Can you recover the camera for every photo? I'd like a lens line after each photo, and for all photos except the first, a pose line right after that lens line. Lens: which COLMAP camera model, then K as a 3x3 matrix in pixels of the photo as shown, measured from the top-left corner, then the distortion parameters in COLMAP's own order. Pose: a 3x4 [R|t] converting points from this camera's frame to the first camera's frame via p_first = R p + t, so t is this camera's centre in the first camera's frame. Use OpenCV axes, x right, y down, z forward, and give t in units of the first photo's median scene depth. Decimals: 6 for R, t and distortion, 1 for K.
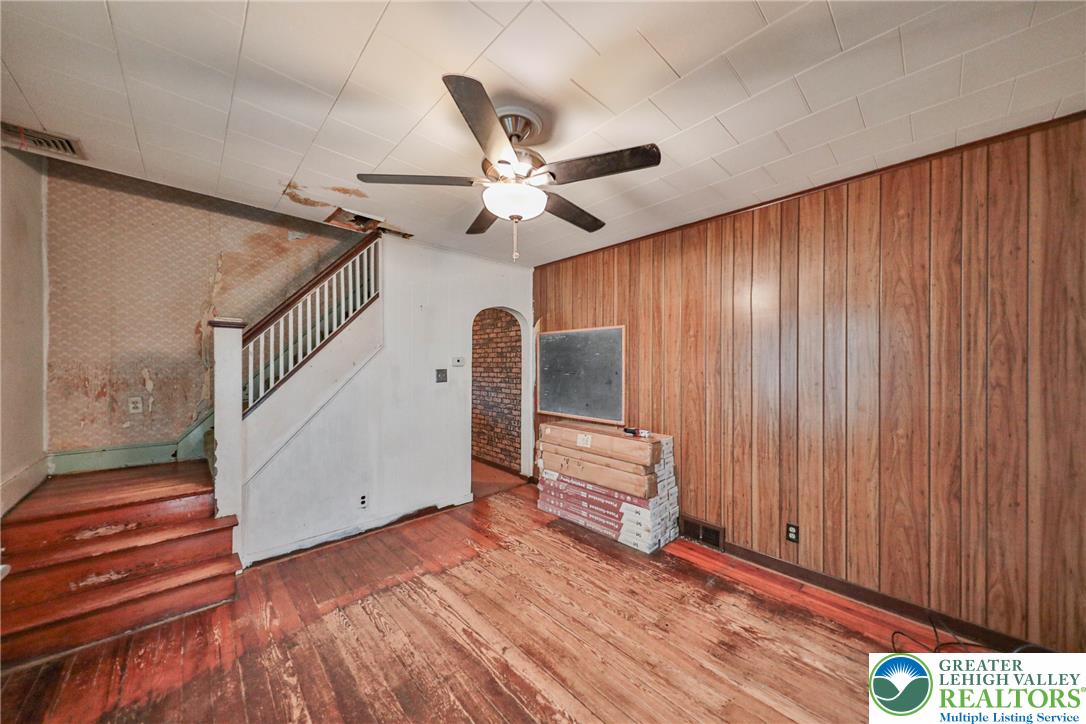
lens RADIAL K [[367.8, 0, 566.2], [0, 367.8, 365.9], [0, 0, 1]] dist [0.000463, 0.000034]
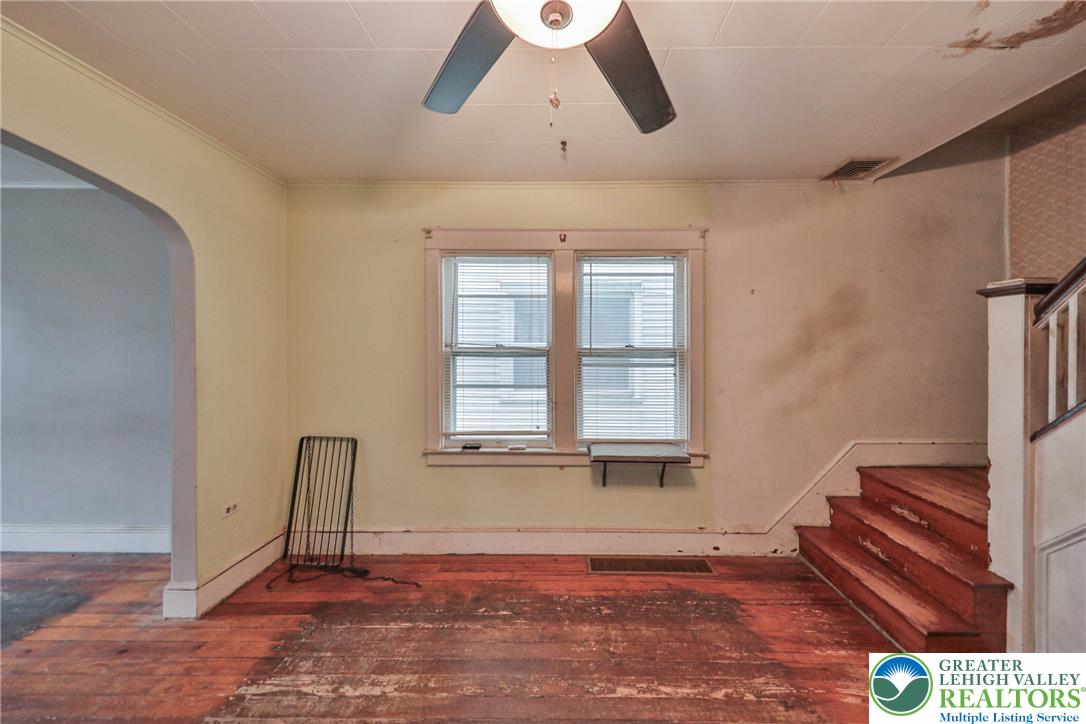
lens RADIAL K [[365.4, 0, 560.0], [0, 365.4, 349.0], [0, 0, 1]] dist [0.001105, -0.000104]
pose [[-0.716893, -0.000400, -0.697183, 0.112791], [-0.002928, 0.999993, 0.002437, -0.005561], [0.697177, 0.003789, -0.716889, 0.884378]]
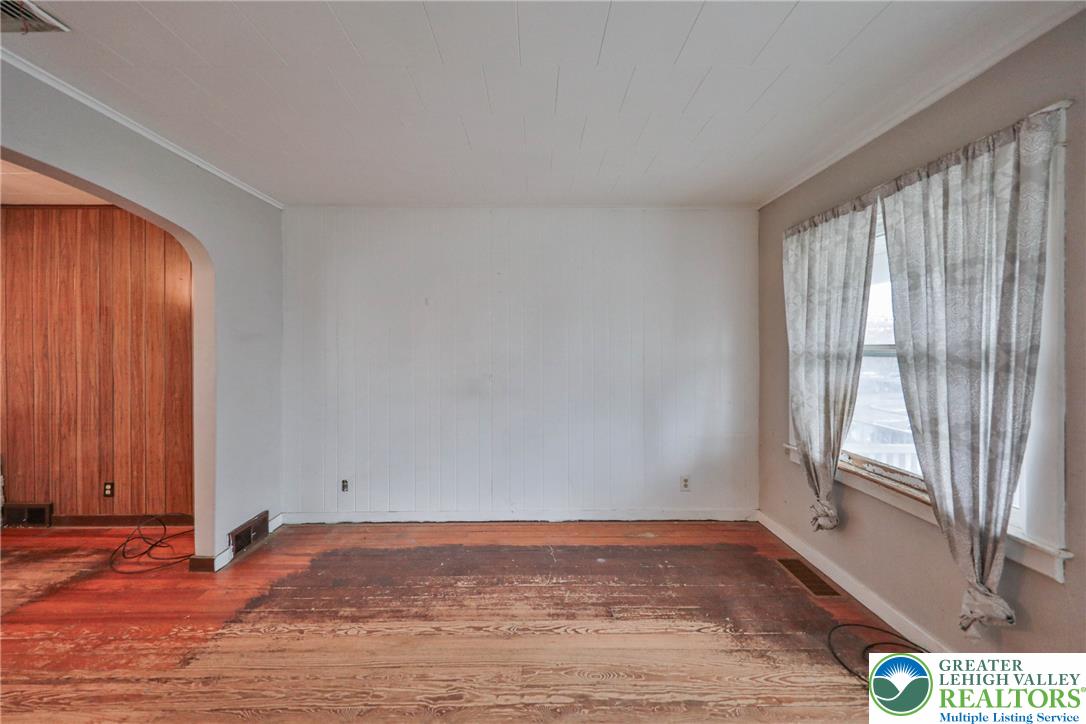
lens RADIAL K [[361.9, 0, 540.1], [0, 361.9, 350.9], [0, 0, 1]] dist [0.006290, -0.000057]
pose [[0.704760, -0.010521, 0.709368, 0.736415], [0.005203, 0.999940, 0.009661, 0.000004], [-0.709427, -0.003118, 0.704772, -0.797168]]
